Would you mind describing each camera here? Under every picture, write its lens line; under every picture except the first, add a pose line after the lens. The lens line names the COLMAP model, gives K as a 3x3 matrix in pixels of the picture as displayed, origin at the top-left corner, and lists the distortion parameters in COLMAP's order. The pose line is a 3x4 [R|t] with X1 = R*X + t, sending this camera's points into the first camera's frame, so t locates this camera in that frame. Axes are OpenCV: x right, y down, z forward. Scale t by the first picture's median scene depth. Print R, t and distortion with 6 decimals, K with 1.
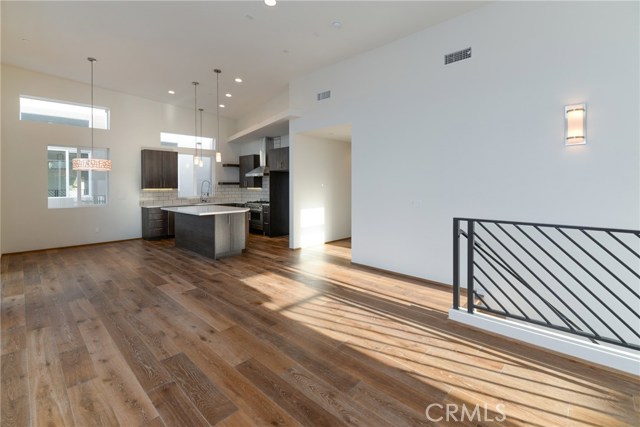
lens RADIAL K [[287.8, 0, 319.1], [0, 287.8, 189.7], [0, 0, 1]] dist [0.002121, -0.005621]
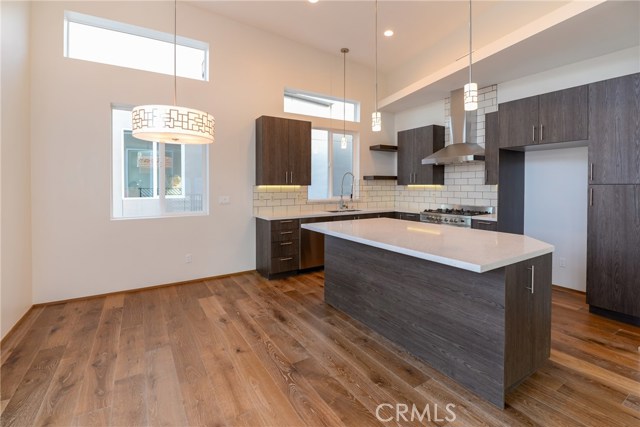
lens RADIAL K [[297.0, 0, 328.1], [0, 297.0, 192.3], [0, 0, 1]] dist [-0.000582, -0.000571]
pose [[0.971026, 0.007305, -0.238862, -0.349901], [-0.005479, 0.999950, 0.008306, 0.004943], [0.238911, -0.006757, 0.971018, 0.478121]]
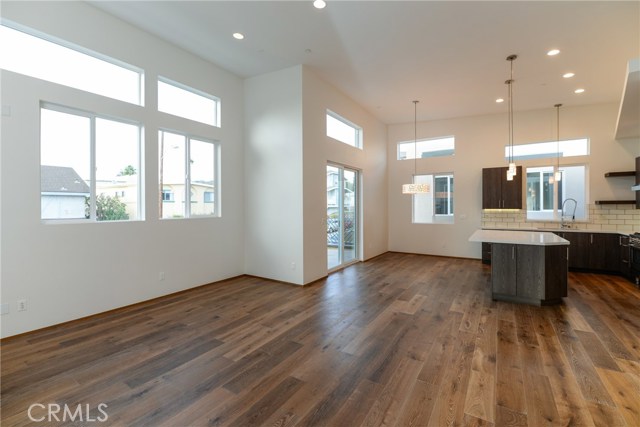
lens RADIAL K [[284.6, 0, 317.7], [0, 284.6, 211.3], [0, 0, 1]] dist [-0.013812, -0.000428]
pose [[0.186380, 0.021566, -0.982241, 0.237673], [-0.010864, 0.999743, 0.019889, -0.009086], [0.982418, 0.006964, 0.186566, 0.280012]]
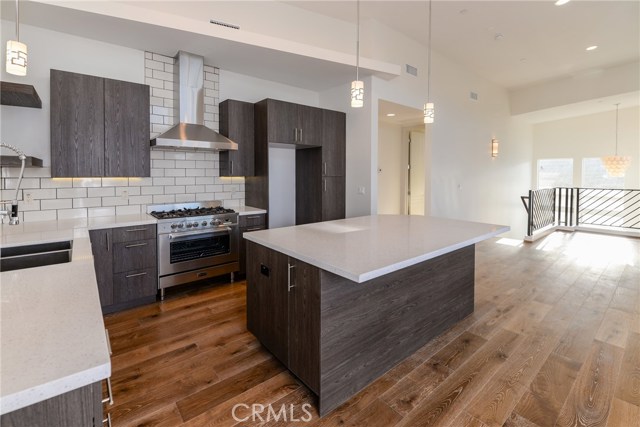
lens RADIAL K [[280.1, 0, 321.1], [0, 280.1, 181.5], [0, 0, 1]] dist [-0.000090, -0.004996]
pose [[0.135389, -0.021808, 0.990552, -0.676662], [0.010993, 0.999729, 0.020507, -0.007614], [-0.990731, 0.008113, 0.135592, 0.899987]]
